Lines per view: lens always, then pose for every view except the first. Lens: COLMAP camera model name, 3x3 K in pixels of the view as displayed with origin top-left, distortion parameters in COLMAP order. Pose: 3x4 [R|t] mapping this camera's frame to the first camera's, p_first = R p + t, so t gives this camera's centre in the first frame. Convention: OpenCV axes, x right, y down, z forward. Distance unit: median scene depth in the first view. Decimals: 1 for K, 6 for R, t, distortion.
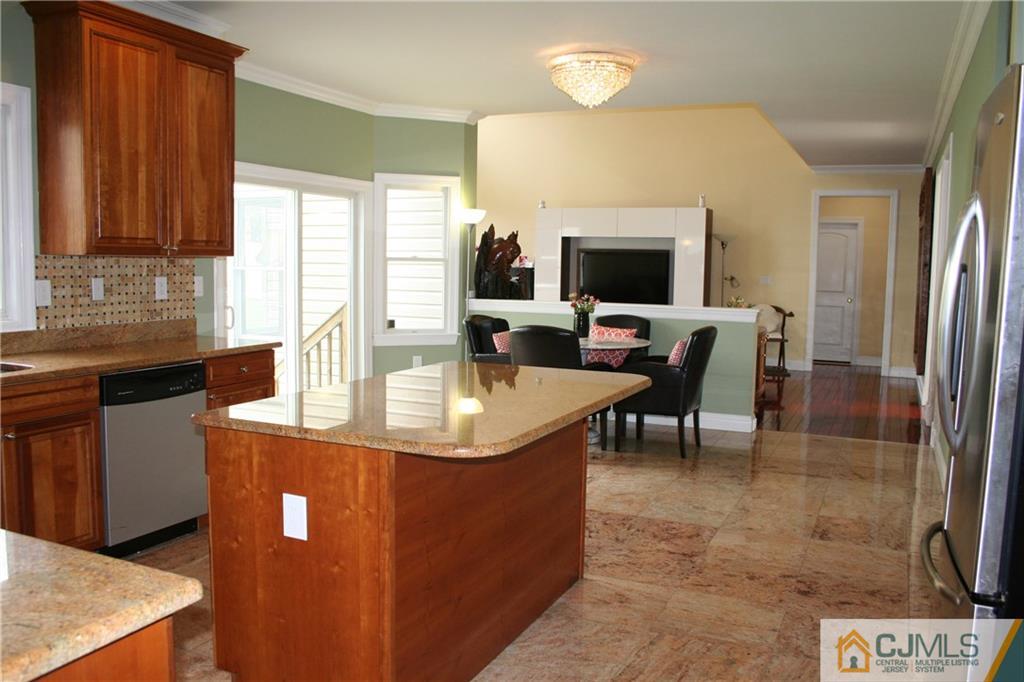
lens RADIAL K [[837.1, 0, 515.1], [0, 837.1, 343.9], [0, 0, 1]] dist [-0.142671, 0.079039]
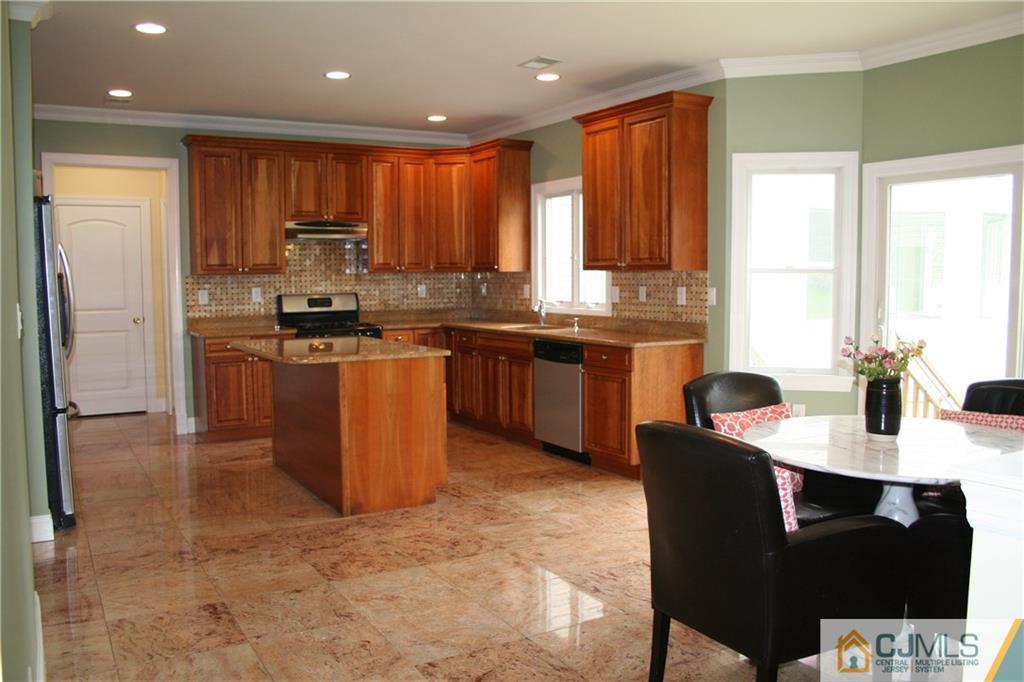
lens RADIAL K [[837.1, 0, 515.0], [0, 837.1, 336.5], [0, 0, 1]] dist [-0.142671, 0.079039]
pose [[-0.561663, 0.049409, -0.825890, 0.834395], [-0.083861, 0.989675, 0.116239, -0.143025], [0.823105, 0.134548, -0.551720, 1.607143]]
